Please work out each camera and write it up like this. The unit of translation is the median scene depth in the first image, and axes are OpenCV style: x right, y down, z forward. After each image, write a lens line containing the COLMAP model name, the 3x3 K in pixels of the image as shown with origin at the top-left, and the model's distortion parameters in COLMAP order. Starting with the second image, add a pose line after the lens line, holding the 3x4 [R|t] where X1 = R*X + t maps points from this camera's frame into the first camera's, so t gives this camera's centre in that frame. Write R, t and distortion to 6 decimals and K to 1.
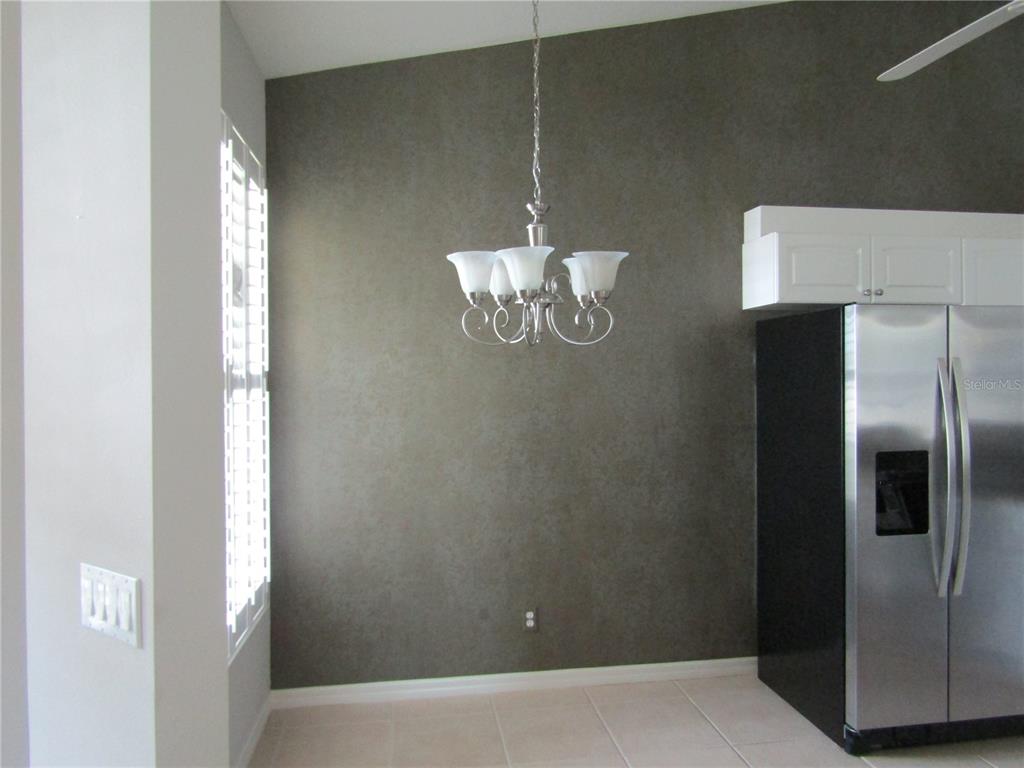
lens RADIAL K [[712.9, 0, 512.0], [0, 712.9, 384.0], [0, 0, 1]] dist [0.000277, -0.000266]
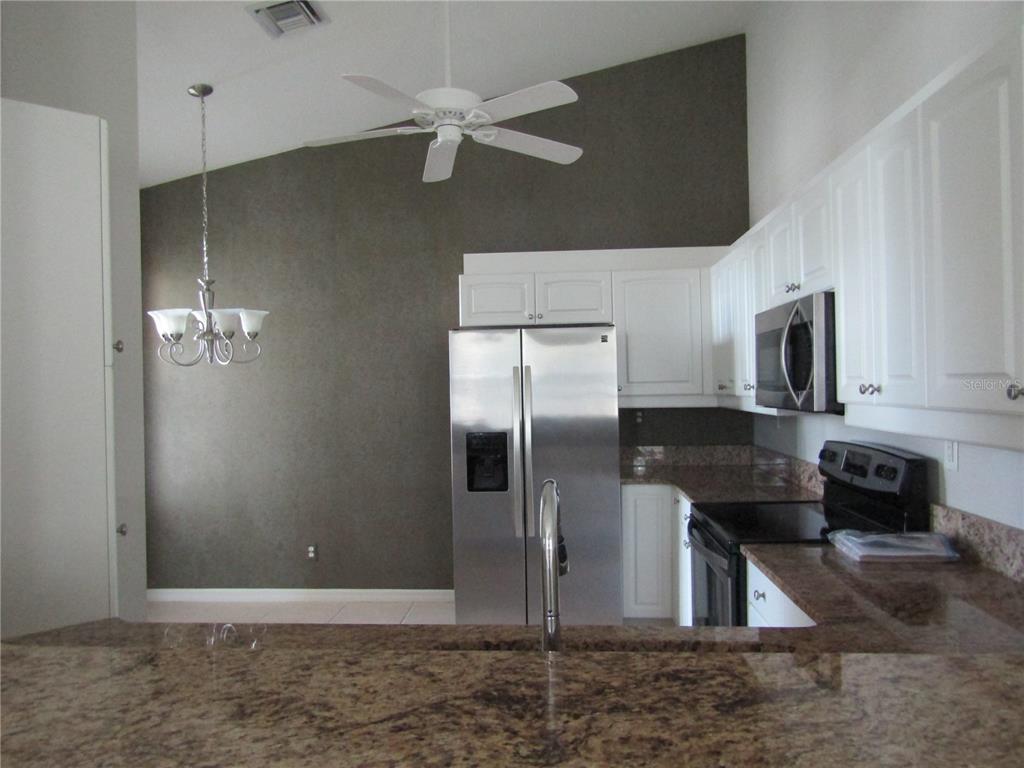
lens RADIAL K [[712.9, 0, 512.0], [0, 712.9, 384.0], [0, 0, 1]] dist [0.000277, -0.000266]
pose [[0.974137, -0.009454, -0.225759, 0.774316], [0.009063, 0.999955, -0.002770, 0.001465], [0.225775, 0.000652, 0.974179, -0.313897]]
